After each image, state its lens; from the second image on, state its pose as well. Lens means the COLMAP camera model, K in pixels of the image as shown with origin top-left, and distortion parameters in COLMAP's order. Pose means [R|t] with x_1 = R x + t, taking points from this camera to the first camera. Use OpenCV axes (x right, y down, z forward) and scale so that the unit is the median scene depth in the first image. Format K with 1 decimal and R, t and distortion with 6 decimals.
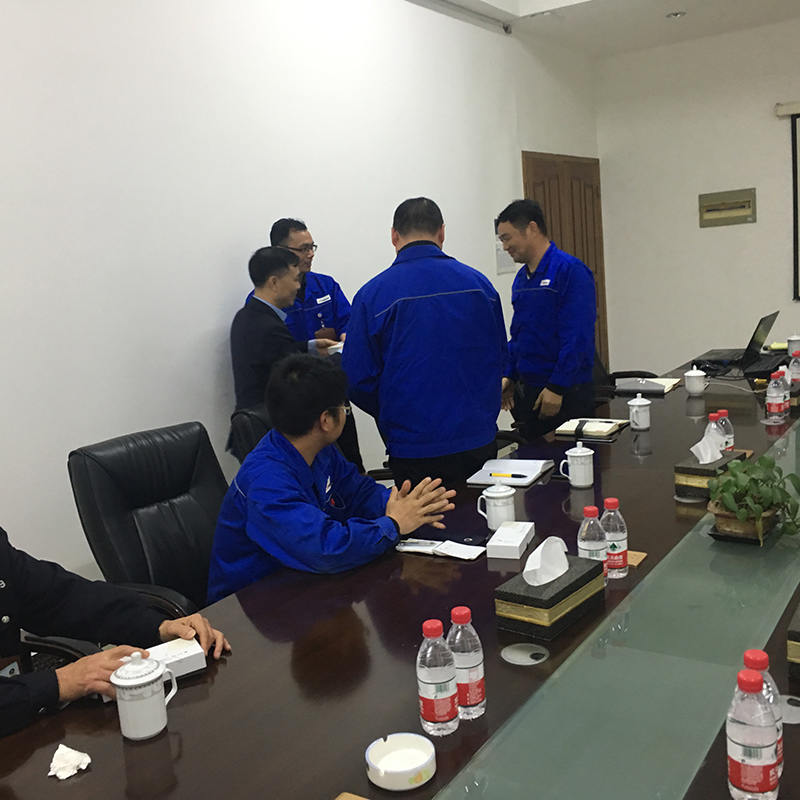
lens RADIAL K [[904.1, 0, 405.7], [0, 904.1, 379.8], [0, 0, 1]] dist [0.053781, 0.000000]
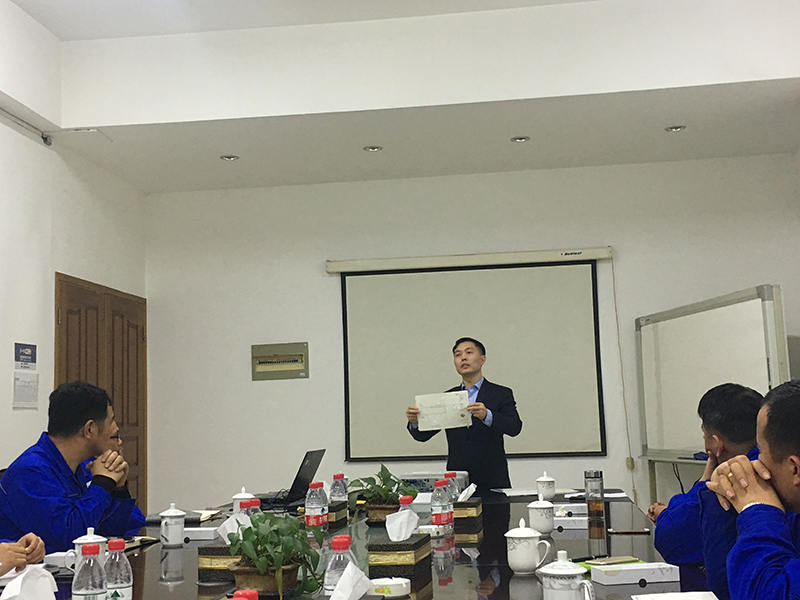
lens RADIAL K [[1060.3, 0, 391.7], [0, 1060.3, 298.5], [0, 0, 1]] dist [0.059452, 0.000000]
pose [[0.908088, 0.101199, 0.406369, 0.016091], [0.015807, 0.961389, -0.274739, 0.110689], [-0.418482, 0.255910, 0.871426, -0.030652]]
